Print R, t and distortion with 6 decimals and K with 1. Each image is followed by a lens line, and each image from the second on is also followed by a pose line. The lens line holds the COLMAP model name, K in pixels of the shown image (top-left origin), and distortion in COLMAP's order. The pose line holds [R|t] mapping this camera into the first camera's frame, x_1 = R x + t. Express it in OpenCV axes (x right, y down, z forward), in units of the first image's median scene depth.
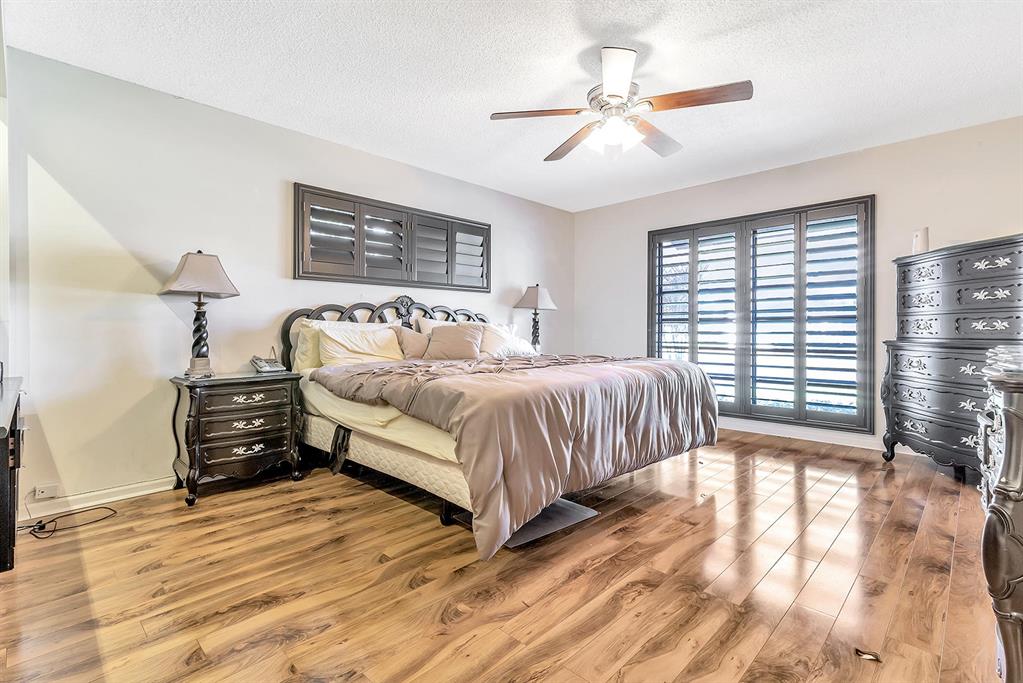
lens RADIAL K [[470.9, 0, 503.4], [0, 470.9, 334.0], [0, 0, 1]] dist [0.022499, -0.003437]
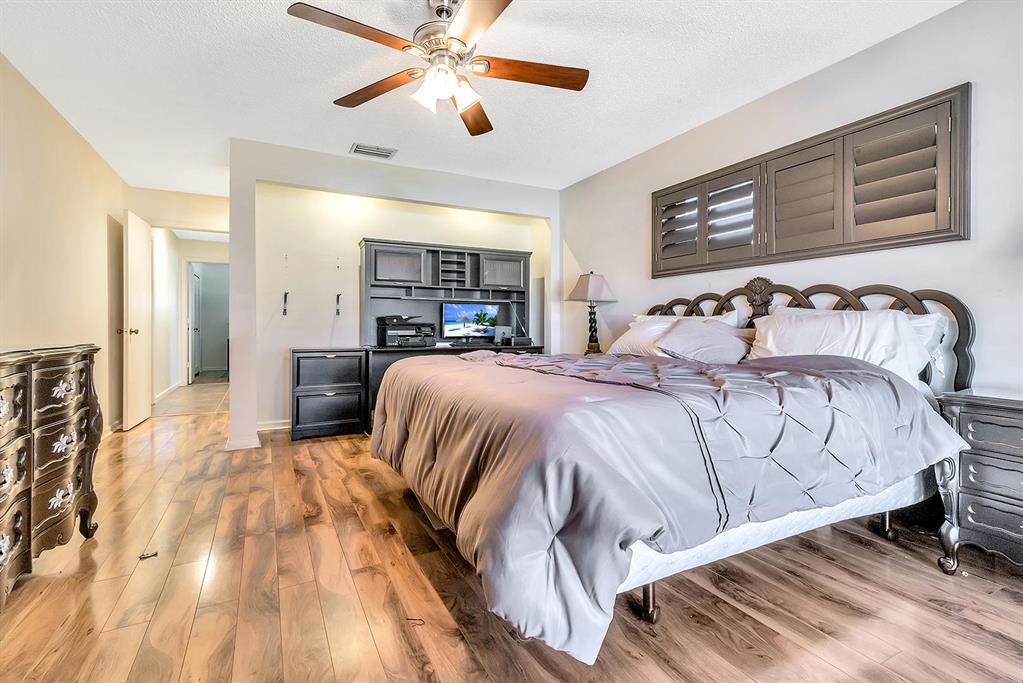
lens RADIAL K [[470.9, 0, 504.0], [0, 470.9, 338.5], [0, 0, 1]] dist [0.022499, -0.003437]
pose [[-0.312831, 0.027870, -0.949400, 1.037081], [-0.002438, 0.999543, 0.030146, -0.011706], [0.949806, 0.011745, -0.312620, 1.440742]]
